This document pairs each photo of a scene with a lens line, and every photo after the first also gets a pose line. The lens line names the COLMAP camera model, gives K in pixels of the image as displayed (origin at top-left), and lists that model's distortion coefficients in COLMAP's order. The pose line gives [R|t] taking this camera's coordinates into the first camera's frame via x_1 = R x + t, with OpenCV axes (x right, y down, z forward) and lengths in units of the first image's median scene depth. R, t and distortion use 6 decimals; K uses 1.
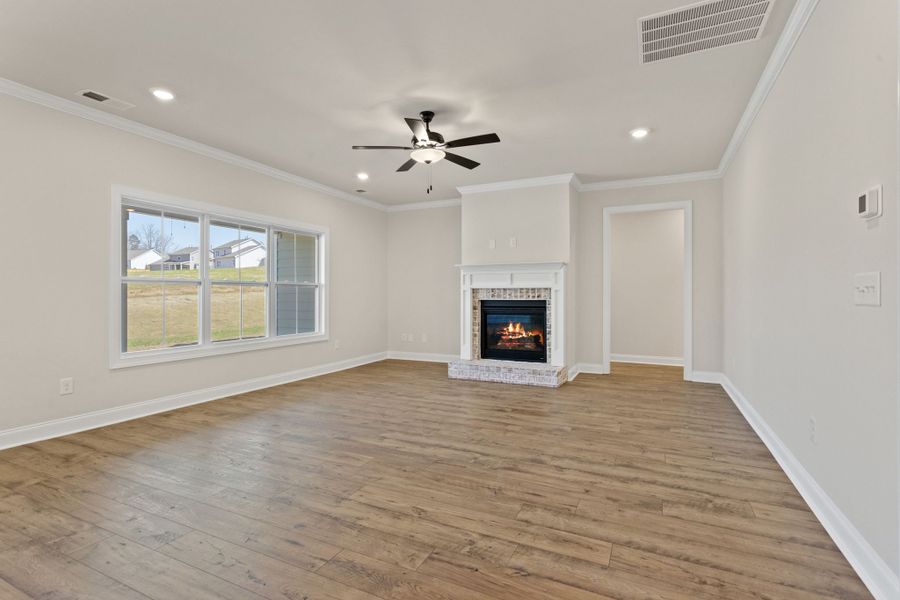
lens RADIAL K [[440.5, 0, 450.0], [0, 440.5, 300.0], [0, 0, 1]] dist [0.000230, 0.000193]
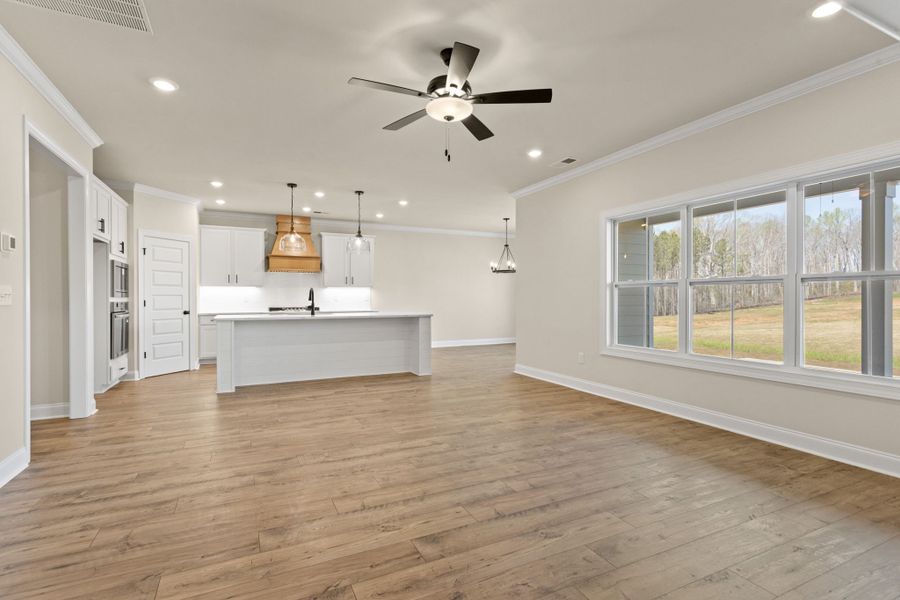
lens RADIAL K [[424.6, 0, 432.7], [0, 424.6, 301.6], [0, 0, 1]] dist [0.000954, 0.000195]
pose [[-0.643574, 0.008052, -0.765341, 0.663028], [-0.005103, 0.999877, 0.014811, -0.017995], [0.765367, 0.013438, -0.643454, 1.846273]]
